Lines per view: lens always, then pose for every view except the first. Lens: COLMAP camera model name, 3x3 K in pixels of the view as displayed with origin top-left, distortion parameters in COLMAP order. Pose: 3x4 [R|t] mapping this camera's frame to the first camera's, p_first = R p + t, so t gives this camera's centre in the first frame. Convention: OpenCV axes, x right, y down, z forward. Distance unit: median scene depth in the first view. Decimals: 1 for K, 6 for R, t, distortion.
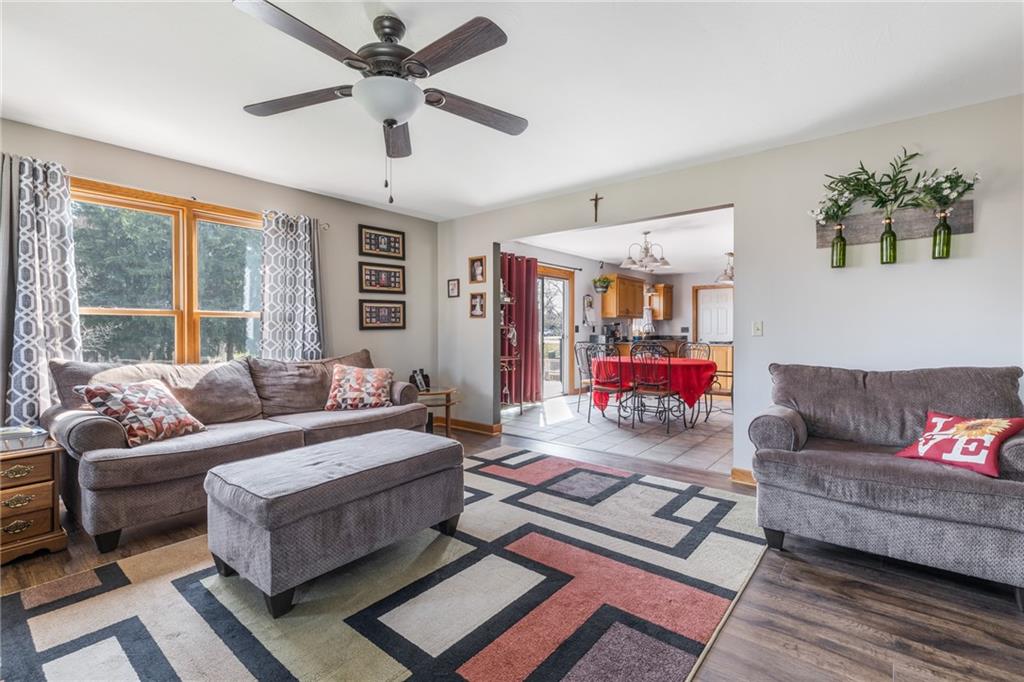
lens RADIAL K [[470.1, 0, 491.1], [0, 470.1, 327.3], [0, 0, 1]] dist [0.001247, 0.000063]
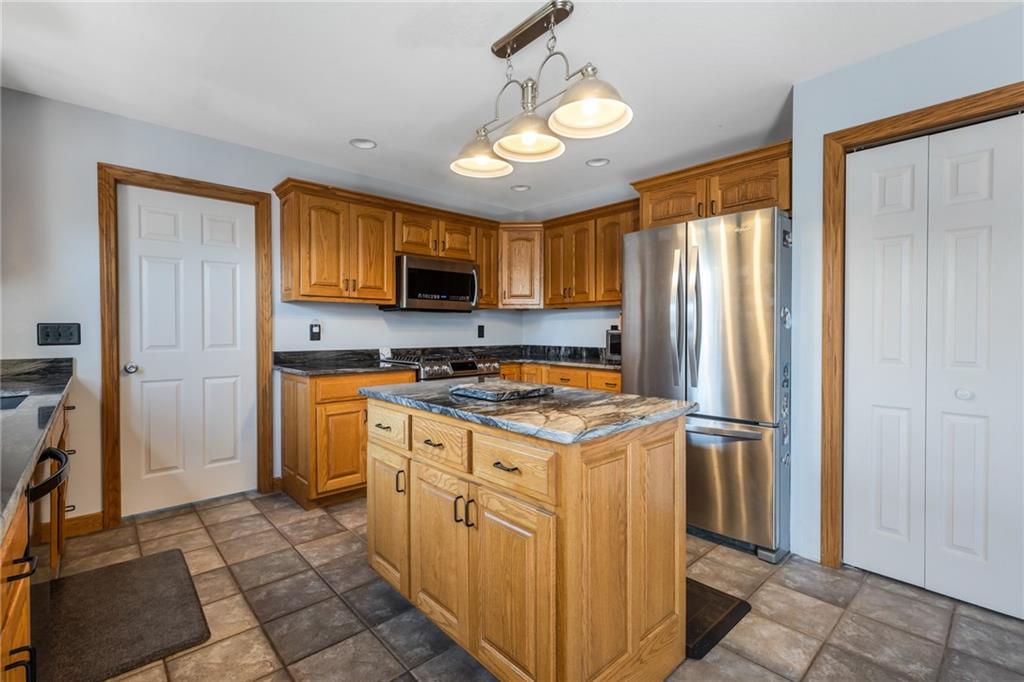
lens RADIAL K [[461.8, 0, 510.6], [0, 461.8, 328.8], [0, 0, 1]] dist [0.001752, 0.000169]
pose [[0.114342, 0.001788, 0.993440, 0.233371], [-0.006035, 0.999981, -0.001105, 0.001383], [-0.993423, -0.005869, 0.114350, 0.860380]]
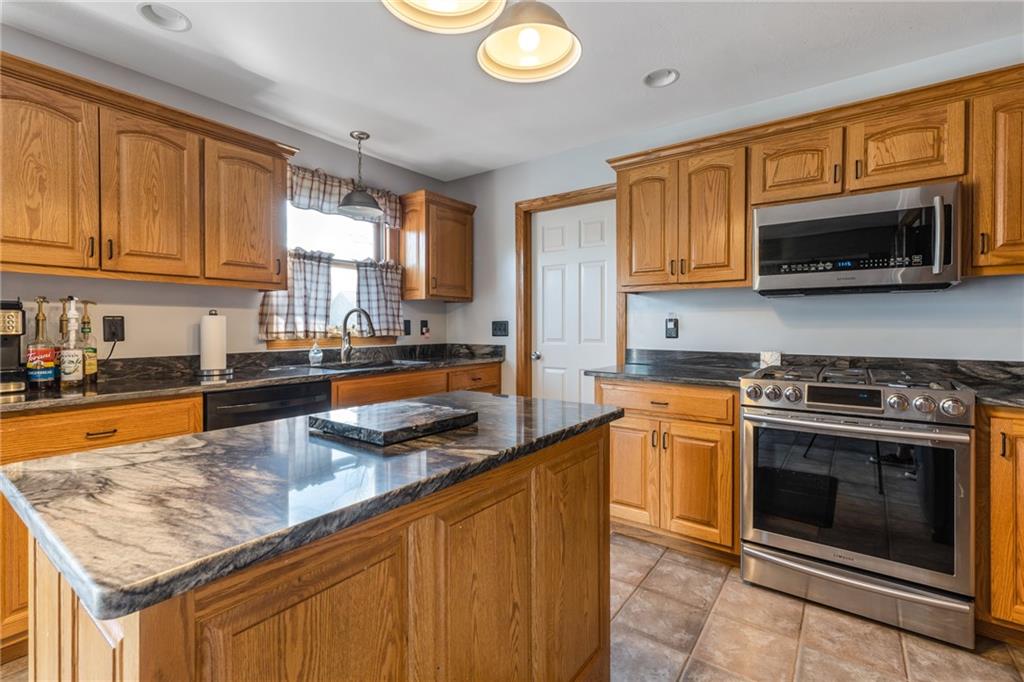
lens RADIAL K [[461.8, 0, 510.6], [0, 461.8, 328.8], [0, 0, 1]] dist [0.001752, 0.000169]
pose [[0.996561, -0.001200, 0.082858, 0.454931], [0.000183, 0.999925, 0.012272, 0.001218], [-0.082866, -0.012214, 0.996486, 0.756712]]
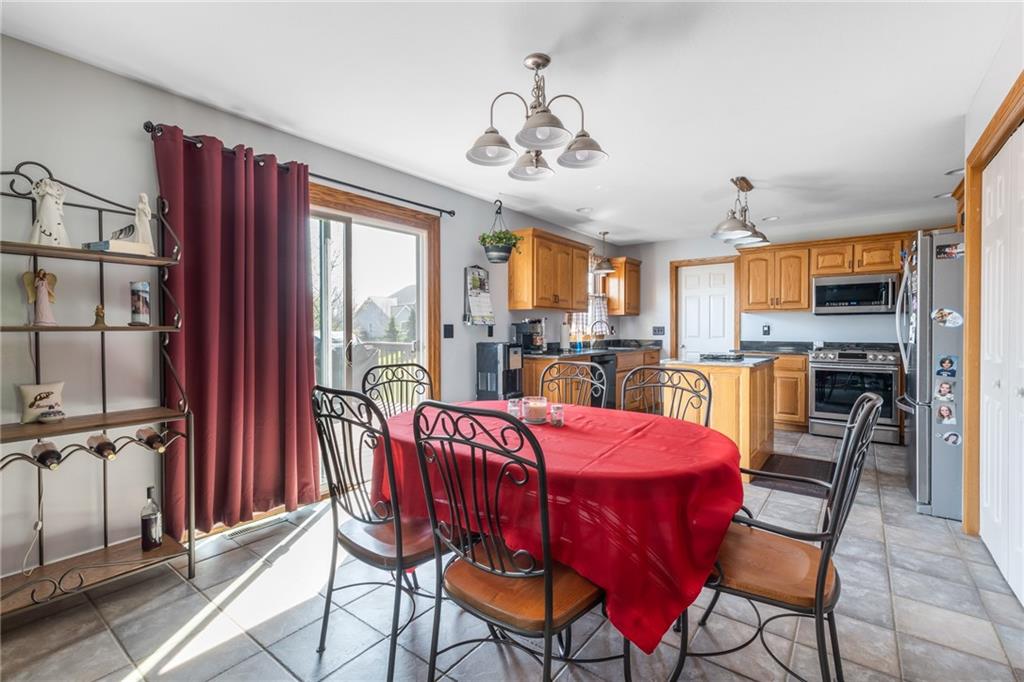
lens RADIAL K [[456.4, 0, 507.6], [0, 456.4, 335.3], [0, 0, 1]] dist [-0.000695, -0.000246]
pose [[0.998463, -0.002926, 0.055343, 0.200362], [0.001903, 0.999826, 0.018535, -0.000549], [-0.055388, -0.018401, 0.998295, 0.454717]]
